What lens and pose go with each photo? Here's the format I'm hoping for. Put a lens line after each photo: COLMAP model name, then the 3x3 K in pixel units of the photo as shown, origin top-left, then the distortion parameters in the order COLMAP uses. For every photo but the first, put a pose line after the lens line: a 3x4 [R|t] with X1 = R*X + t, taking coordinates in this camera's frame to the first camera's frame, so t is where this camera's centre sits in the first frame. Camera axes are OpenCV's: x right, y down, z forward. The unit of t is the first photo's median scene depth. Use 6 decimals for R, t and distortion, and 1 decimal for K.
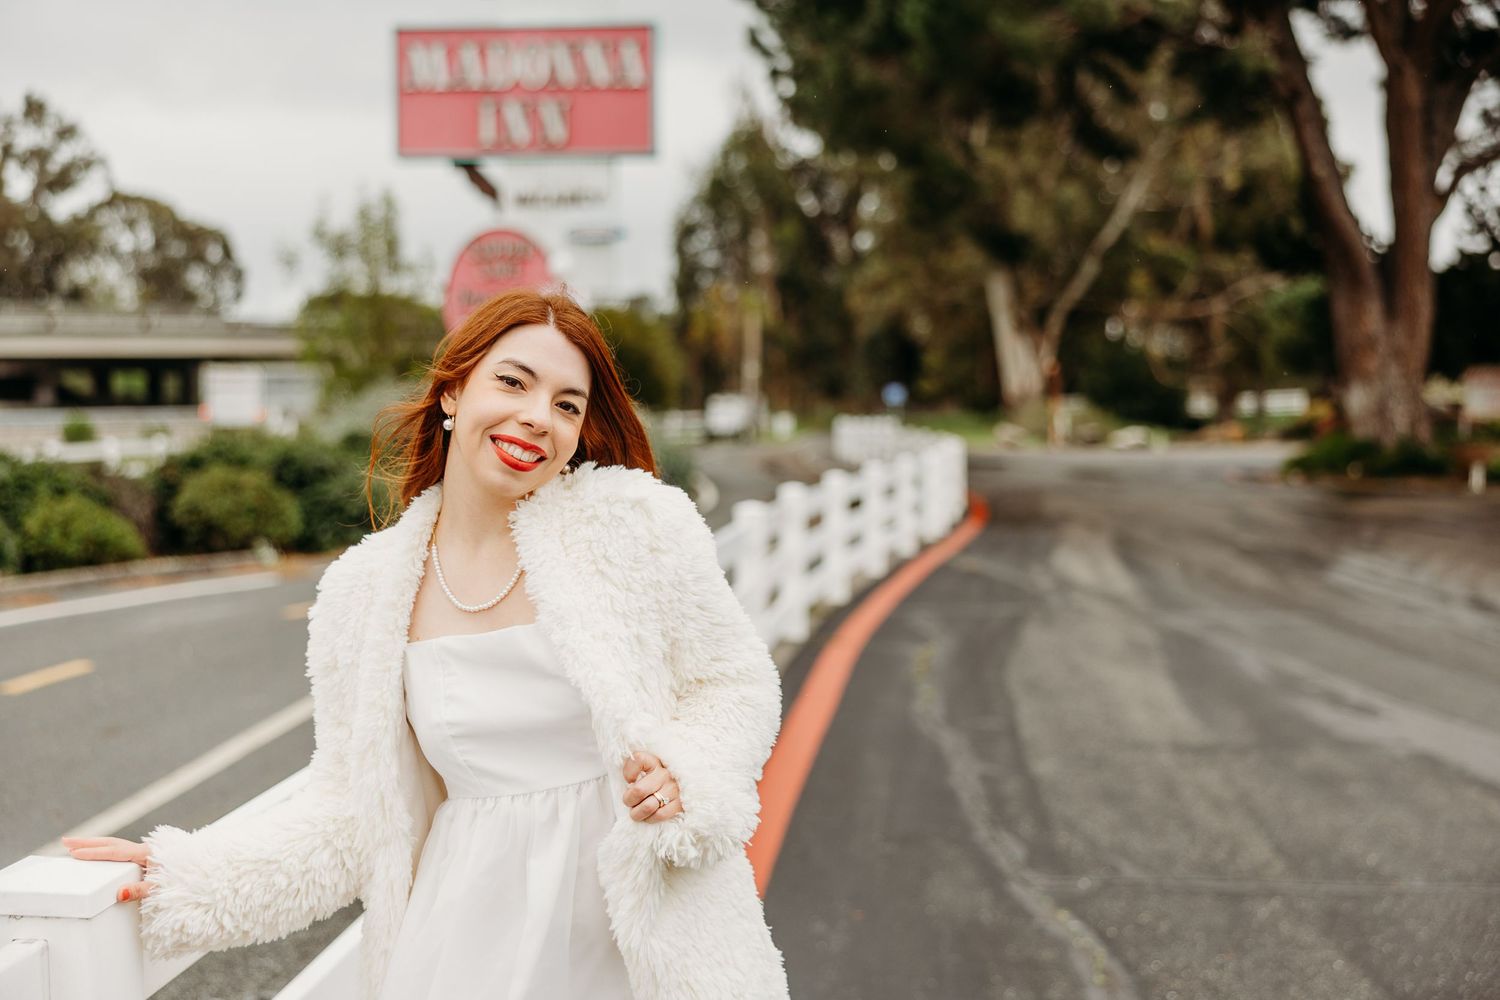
lens RADIAL K [[1734.3, 0, 784.3], [0, 1734.3, 505.2], [0, 0, 1]] dist [-0.021158, 0.000000]
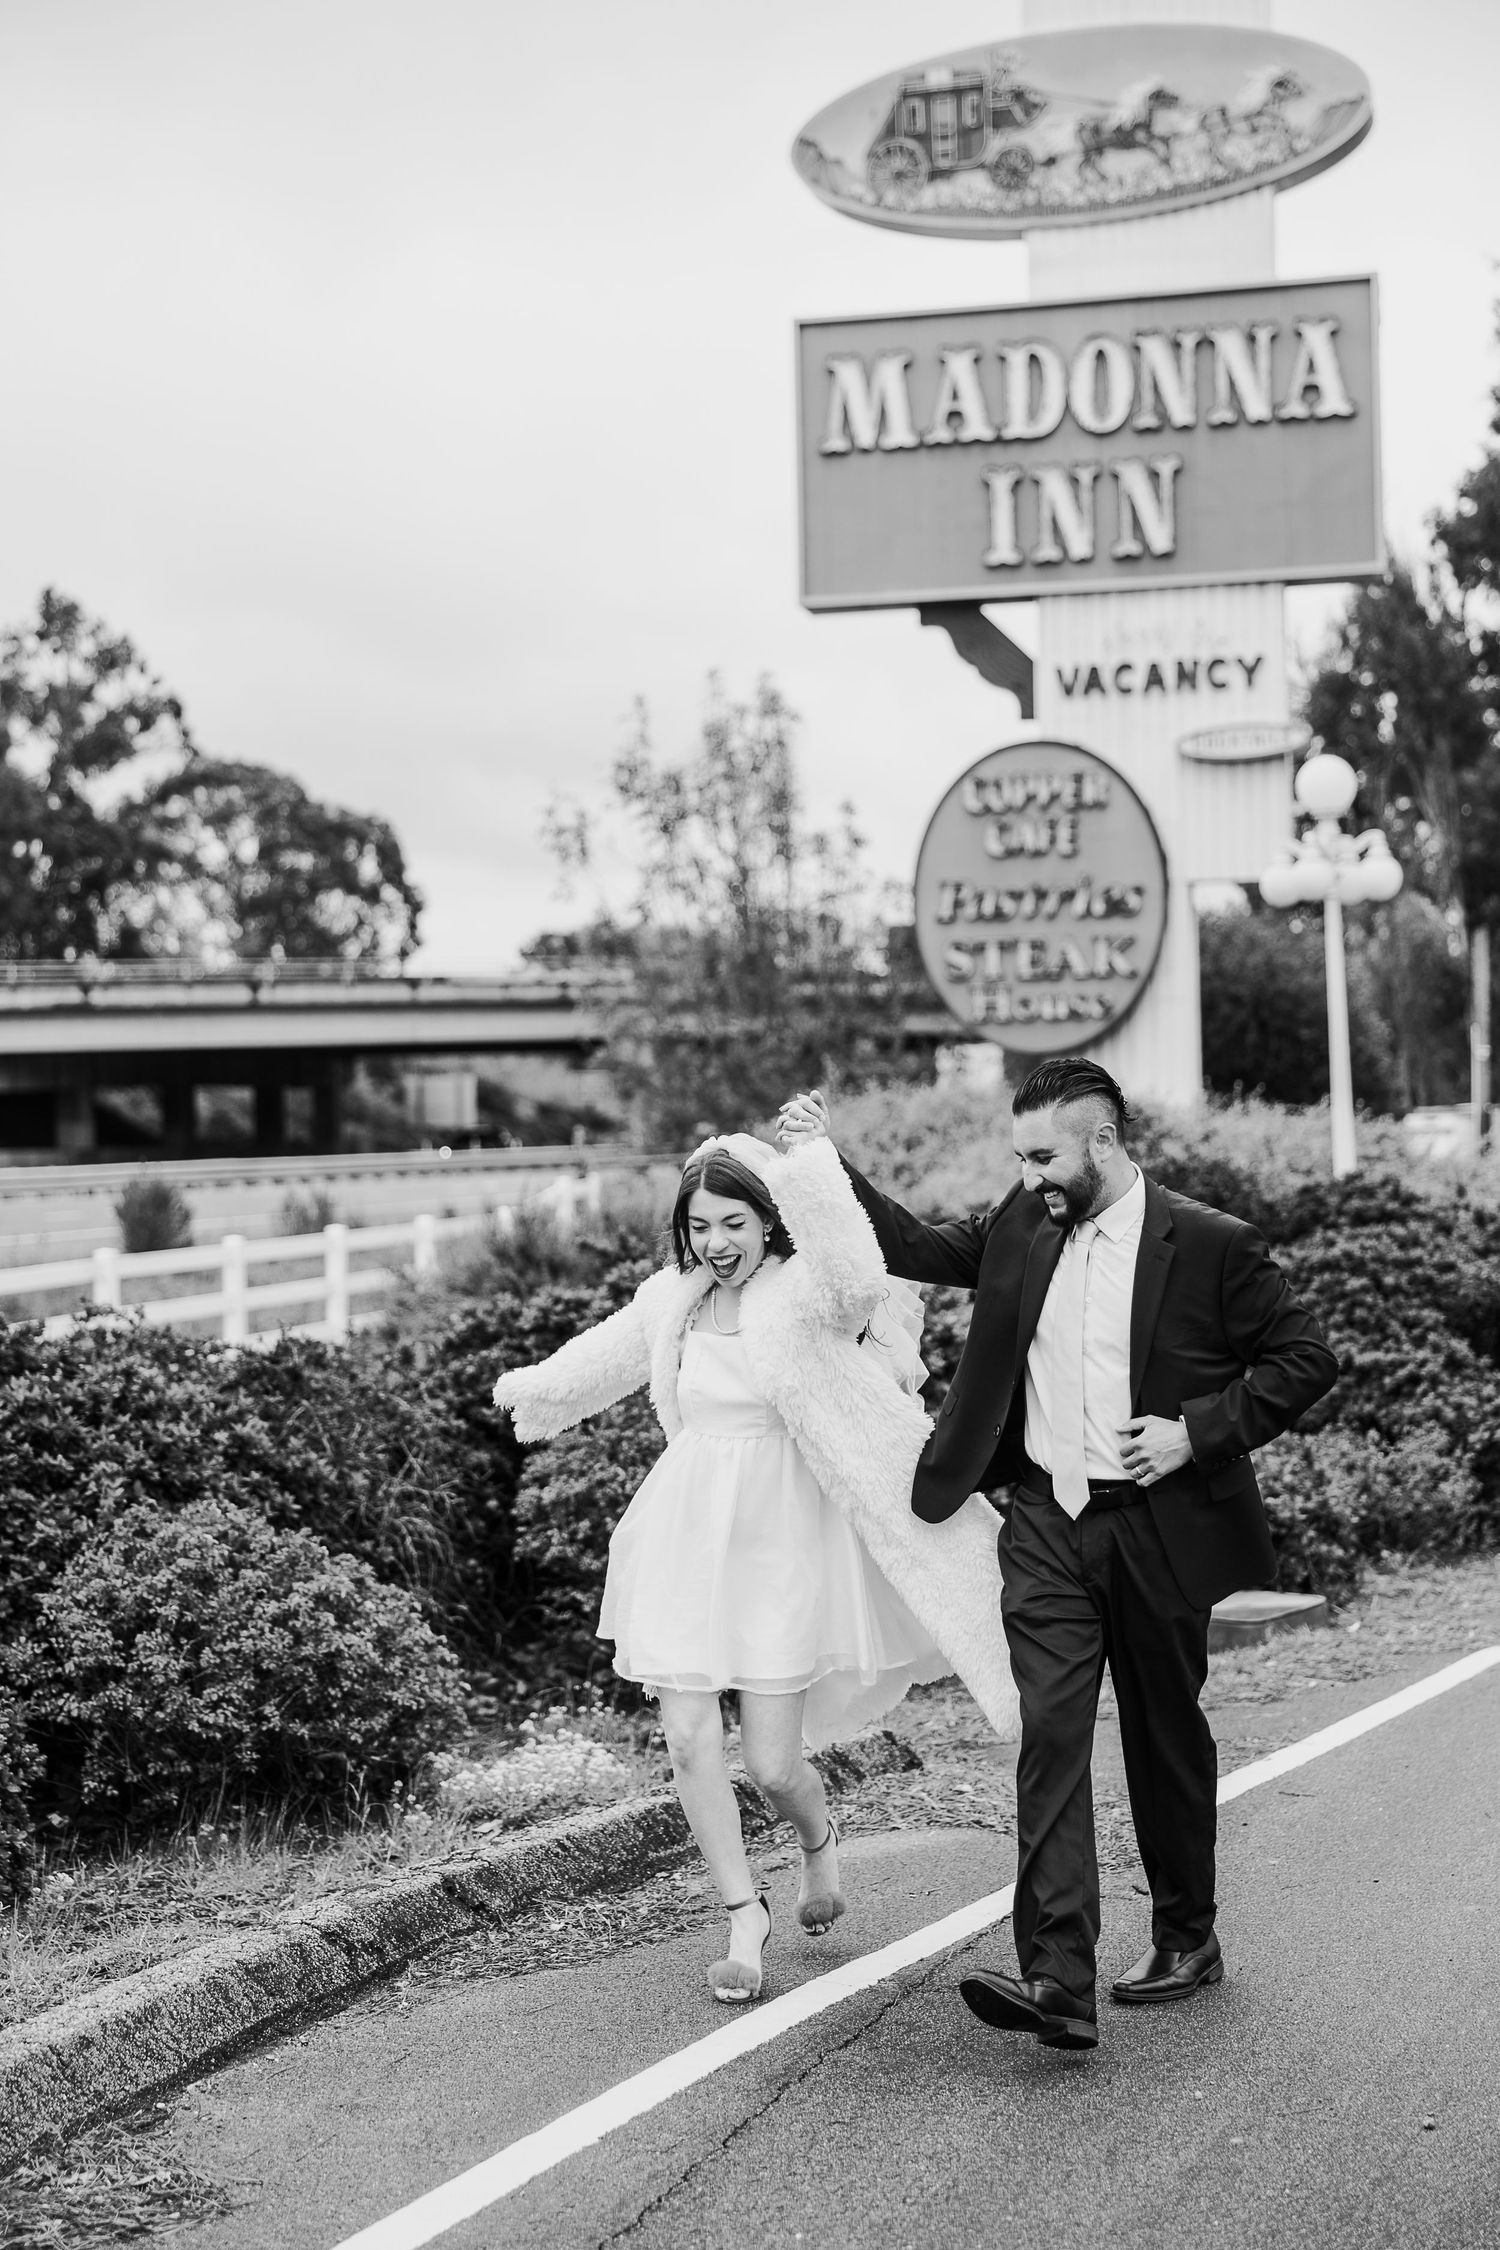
lens RADIAL K [[3164.9, 0, 736.9], [0, 3164.9, 1142.4], [0, 0, 1]] dist [0.007965, 0.000000]
pose [[0.980560, -0.015771, -0.195583, -0.069332], [0.005344, 0.998542, -0.053723, -0.010461], [0.196145, 0.051634, 0.979215, 0.156211]]
